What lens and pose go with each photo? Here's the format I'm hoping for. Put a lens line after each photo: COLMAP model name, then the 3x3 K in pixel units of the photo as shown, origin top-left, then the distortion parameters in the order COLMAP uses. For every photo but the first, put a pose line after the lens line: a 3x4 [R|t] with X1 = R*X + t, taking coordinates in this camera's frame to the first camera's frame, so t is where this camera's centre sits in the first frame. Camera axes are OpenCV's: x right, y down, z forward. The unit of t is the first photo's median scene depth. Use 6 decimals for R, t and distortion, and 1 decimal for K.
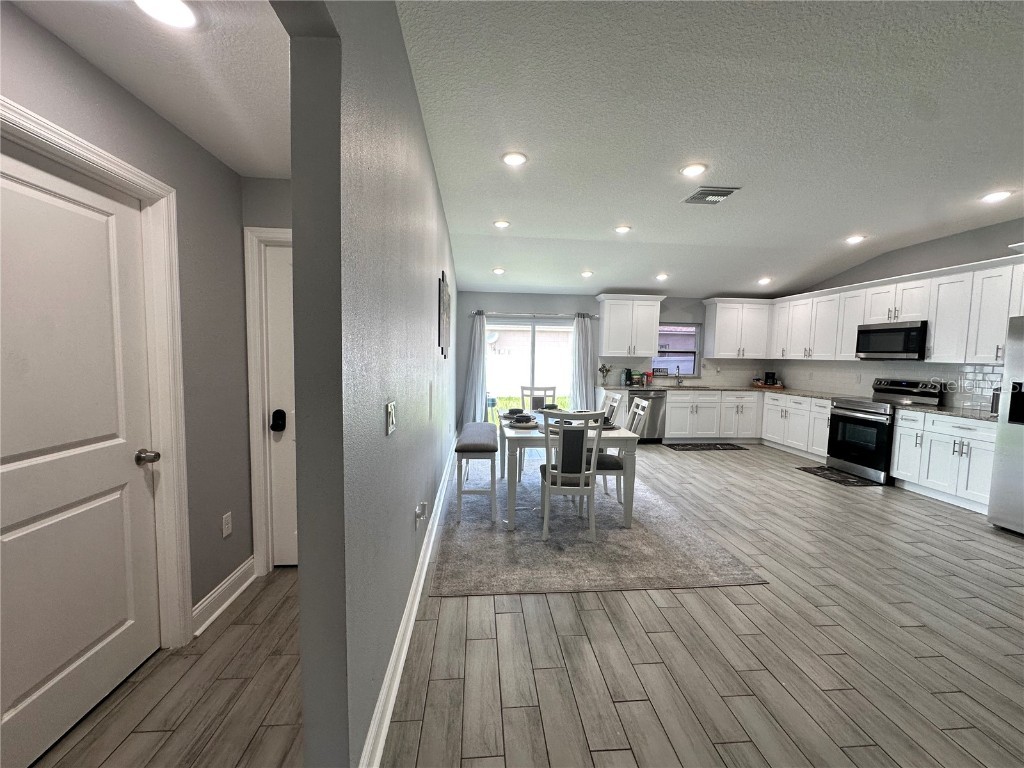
lens RADIAL K [[408.7, 0, 512.4], [0, 408.7, 383.9], [0, 0, 1]] dist [-0.009430, 0.002456]
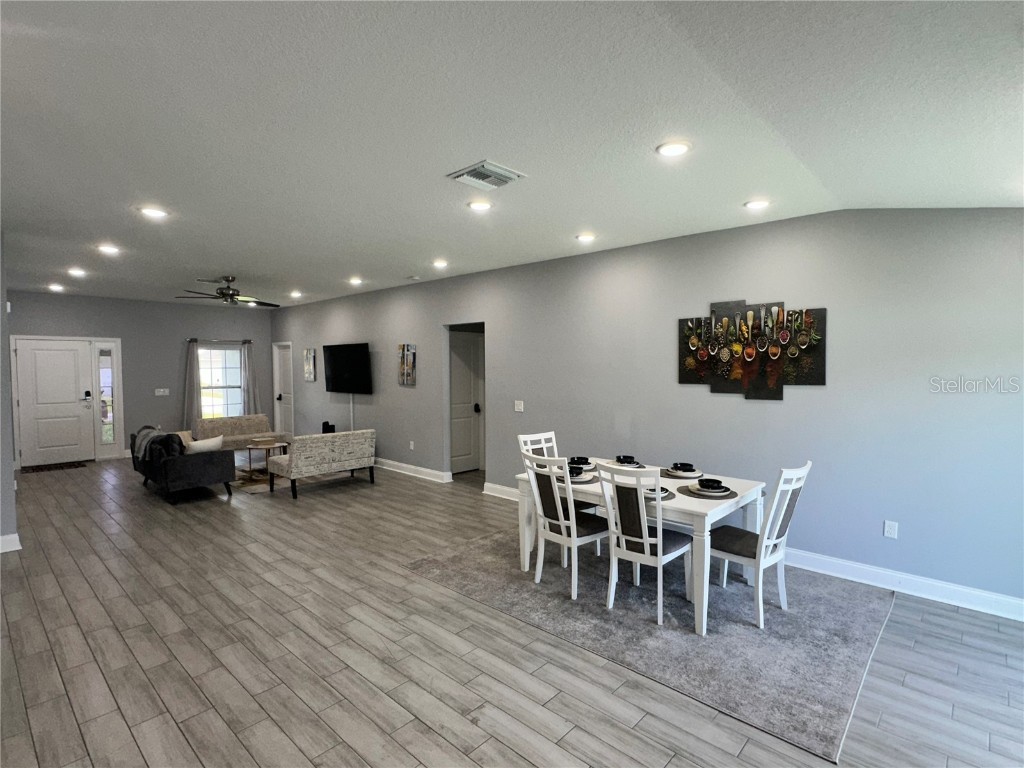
lens RADIAL K [[516.1, 0, 505.7], [0, 516.1, 383.9], [0, 0, 1]] dist [-0.001910, 0.001399]
pose [[-0.741492, 0.008082, -0.670913, 0.829608], [-0.059550, 0.995189, 0.077802, -0.133220], [0.668314, 0.097643, -0.737443, 1.338810]]
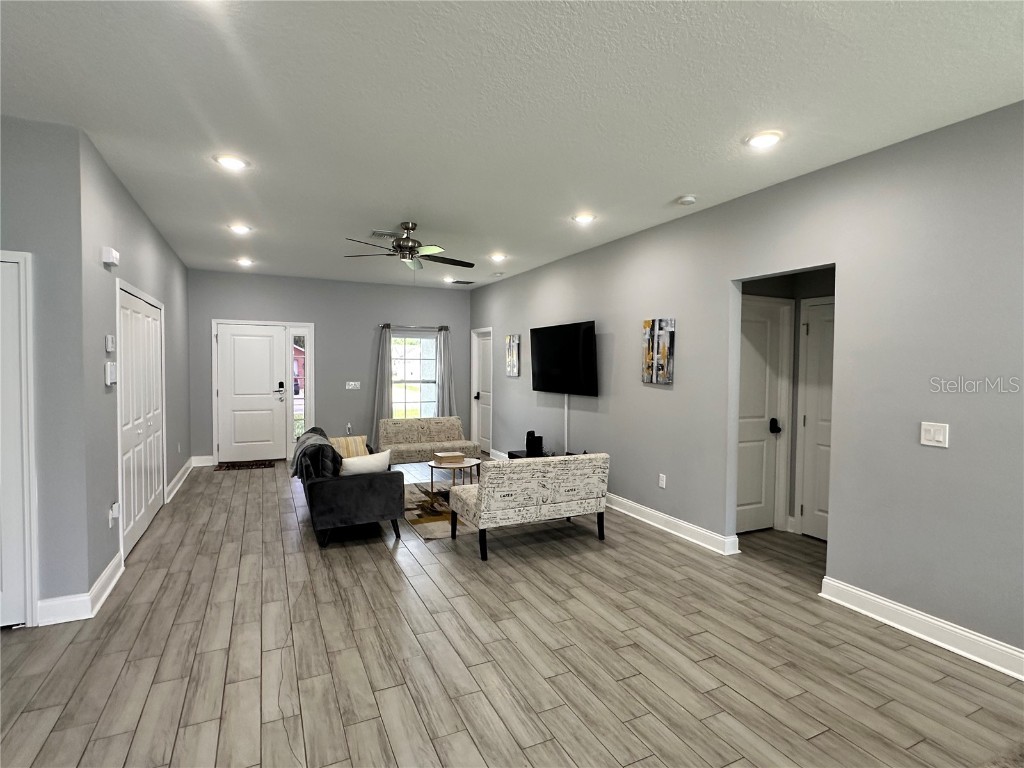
lens RADIAL K [[516.1, 0, 510.7], [0, 516.1, 383.4], [0, 0, 1]] dist [-0.001910, 0.001399]
pose [[-0.933014, -0.017483, -0.359415, 0.597049], [-0.054849, 0.994057, 0.094031, -0.063420], [0.355635, 0.107446, -0.928428, 0.755059]]
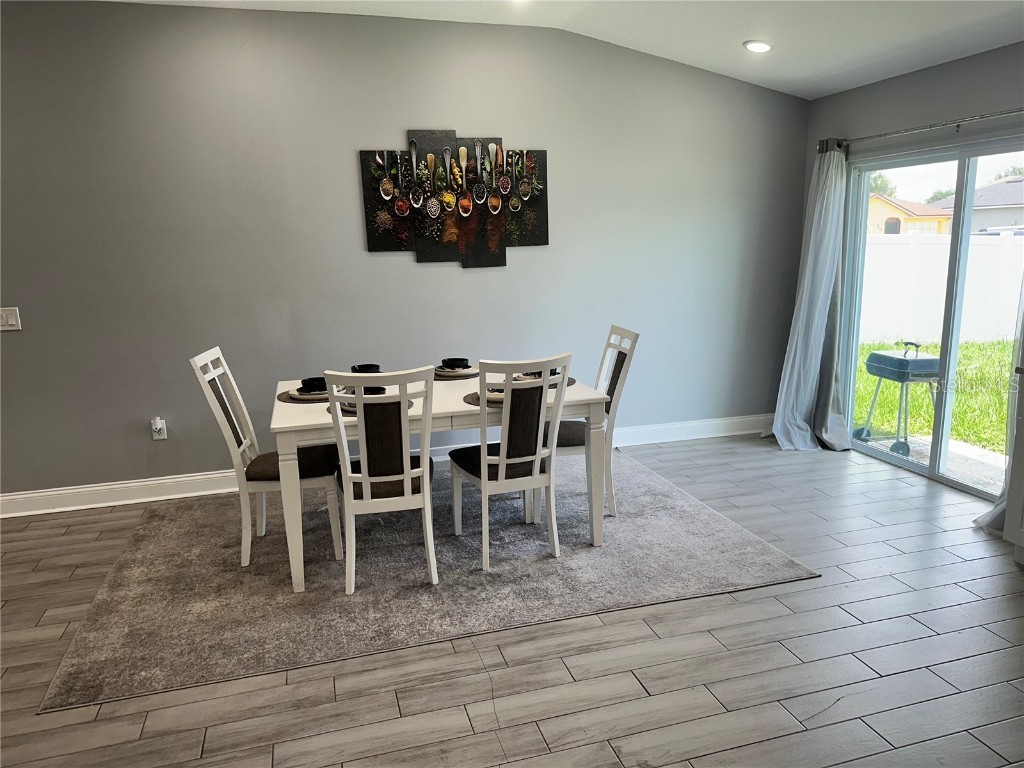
lens RADIAL K [[707.7, 0, 512.5], [0, 707.7, 404.4], [0, 0, 1]] dist [0.040845, -0.053373]
pose [[0.202798, 0.190183, -0.960575, 0.876664], [-0.041305, 0.981747, 0.185655, -0.056542], [0.978349, 0.002026, 0.206951, 0.791464]]
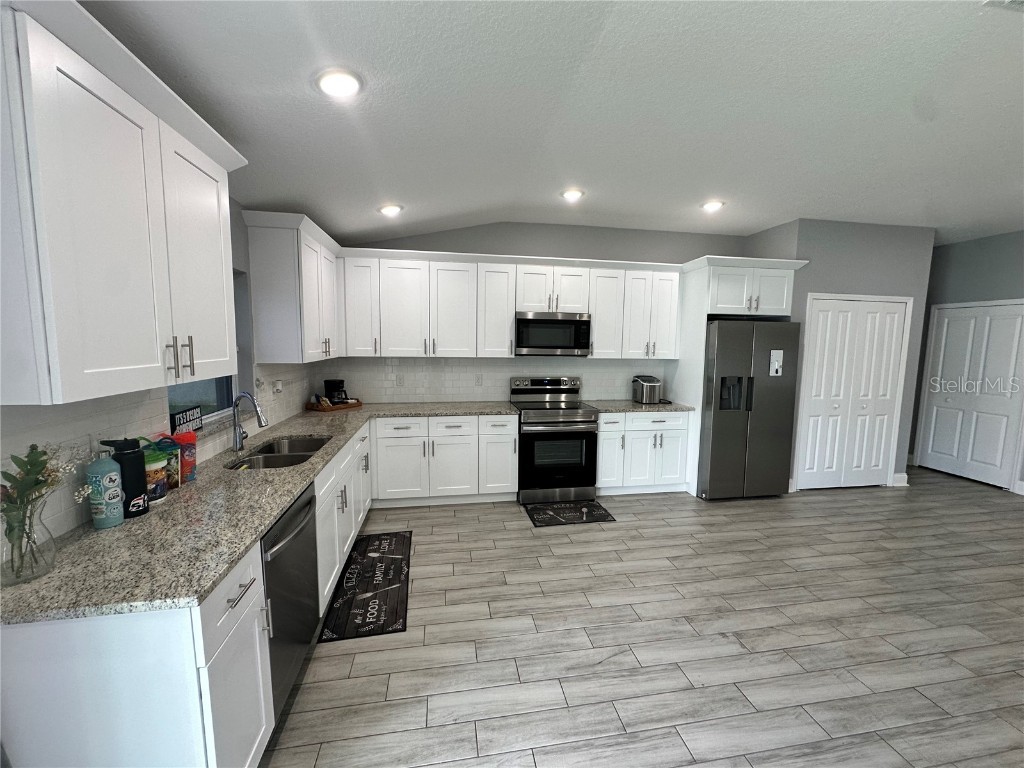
lens RADIAL K [[408.7, 0, 513.6], [0, 408.7, 385.1], [0, 0, 1]] dist [-0.009430, 0.002456]
pose [[-0.082878, -0.125158, 0.988669, 0.087081], [0.059642, 0.989681, 0.130286, -0.124375], [-0.994773, 0.069764, -0.074558, 1.231012]]
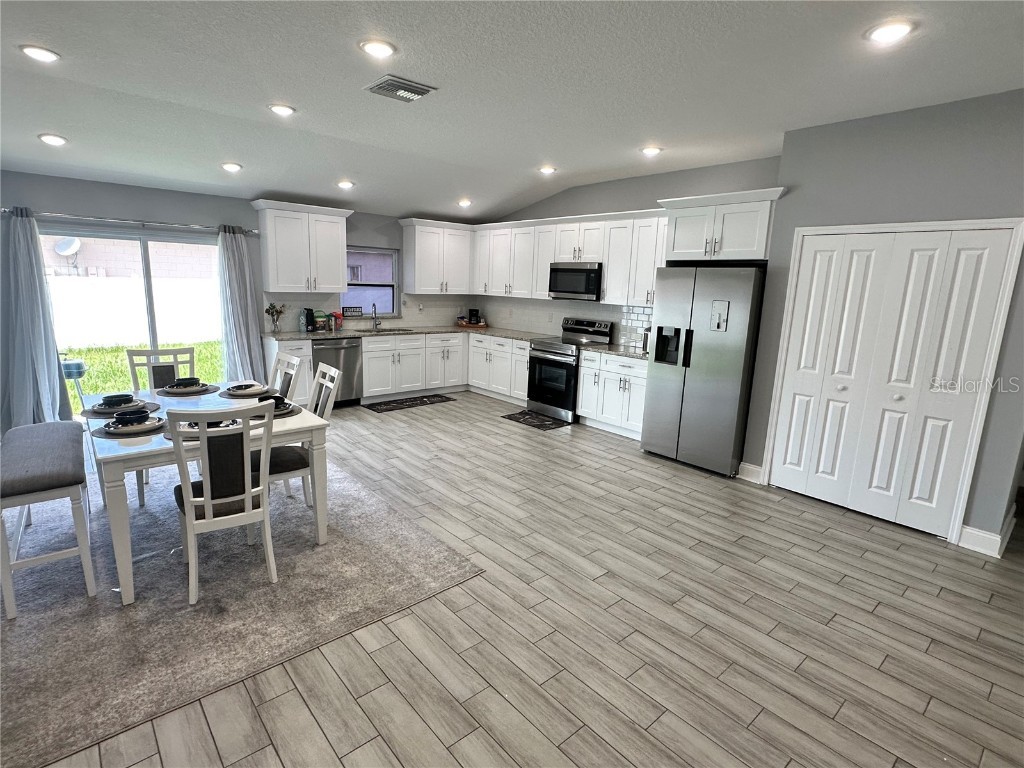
lens RADIAL K [[516.1, 0, 508.3], [0, 516.1, 383.4], [0, 0, 1]] dist [-0.001910, 0.001399]
pose [[0.804734, -0.104653, 0.584337, 0.026182], [0.022596, 0.989024, 0.146014, -0.048563], [-0.593205, -0.104299, 0.798267, 0.056261]]
